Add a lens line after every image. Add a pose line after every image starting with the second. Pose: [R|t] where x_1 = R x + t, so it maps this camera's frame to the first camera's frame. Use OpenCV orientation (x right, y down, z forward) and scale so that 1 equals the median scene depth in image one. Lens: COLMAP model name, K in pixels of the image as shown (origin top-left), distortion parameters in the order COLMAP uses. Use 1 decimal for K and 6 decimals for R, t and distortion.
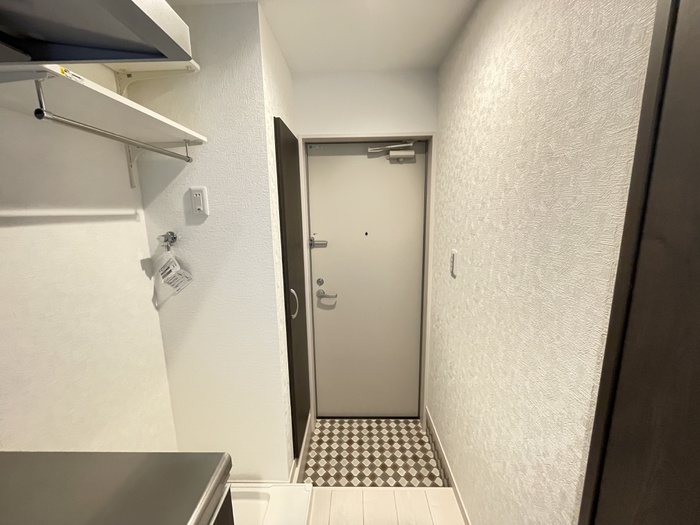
lens RADIAL K [[283.0, 0, 348.7], [0, 283.0, 260.6], [0, 0, 1]] dist [-0.001532, -0.000084]
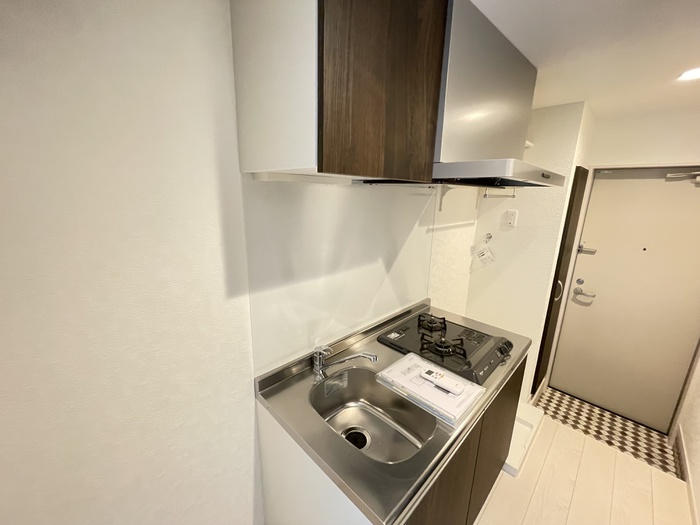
lens RADIAL K [[283.0, 0, 348.7], [0, 283.0, 260.6], [0, 0, 1]] dist [-0.001532, -0.000084]
pose [[0.716374, 0.194625, -0.670022, -0.017957], [-0.154295, 0.980722, 0.119906, -0.006090], [0.680442, 0.017483, 0.732593, -0.632379]]
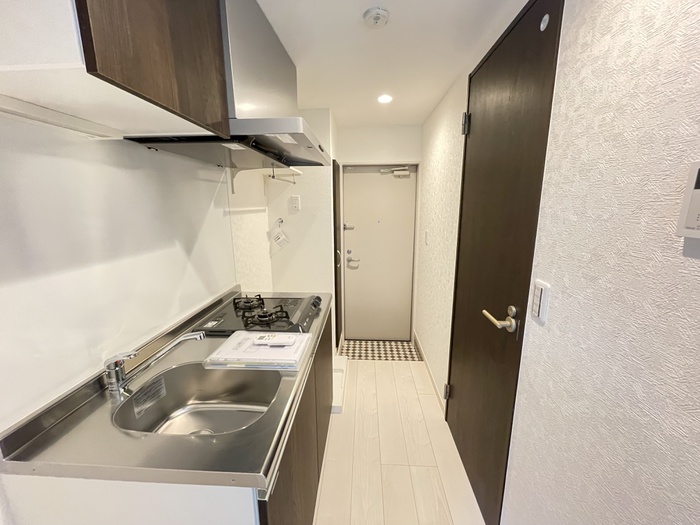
lens RADIAL K [[283.0, 0, 348.7], [0, 283.0, 260.6], [0, 0, 1]] dist [-0.001532, -0.000084]
pose [[0.999208, 0.016856, -0.036056, -0.049610], [-0.016004, 0.999589, 0.023798, 0.095566], [0.036442, -0.023202, 0.999066, -0.657384]]
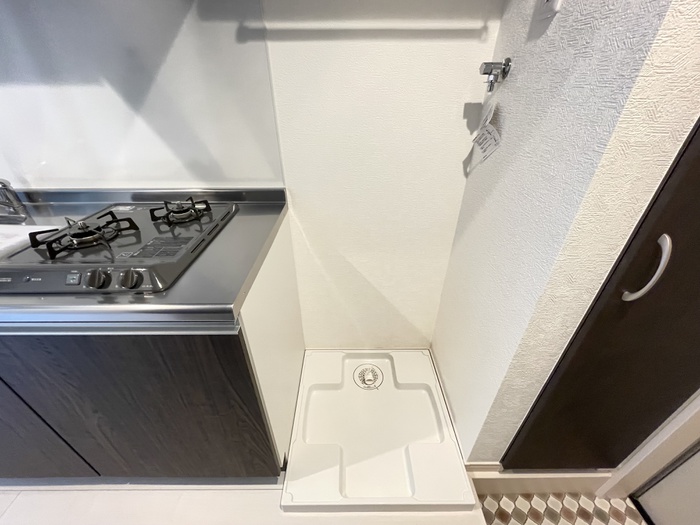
lens RADIAL K [[283.0, 0, 348.7], [0, 283.0, 260.6], [0, 0, 1]] dist [-0.001532, -0.000084]
pose [[0.021965, 0.536409, -0.843673, 0.098143], [-0.172441, 0.833261, 0.525300, 0.004082], [0.984775, 0.133946, 0.110801, 0.430694]]
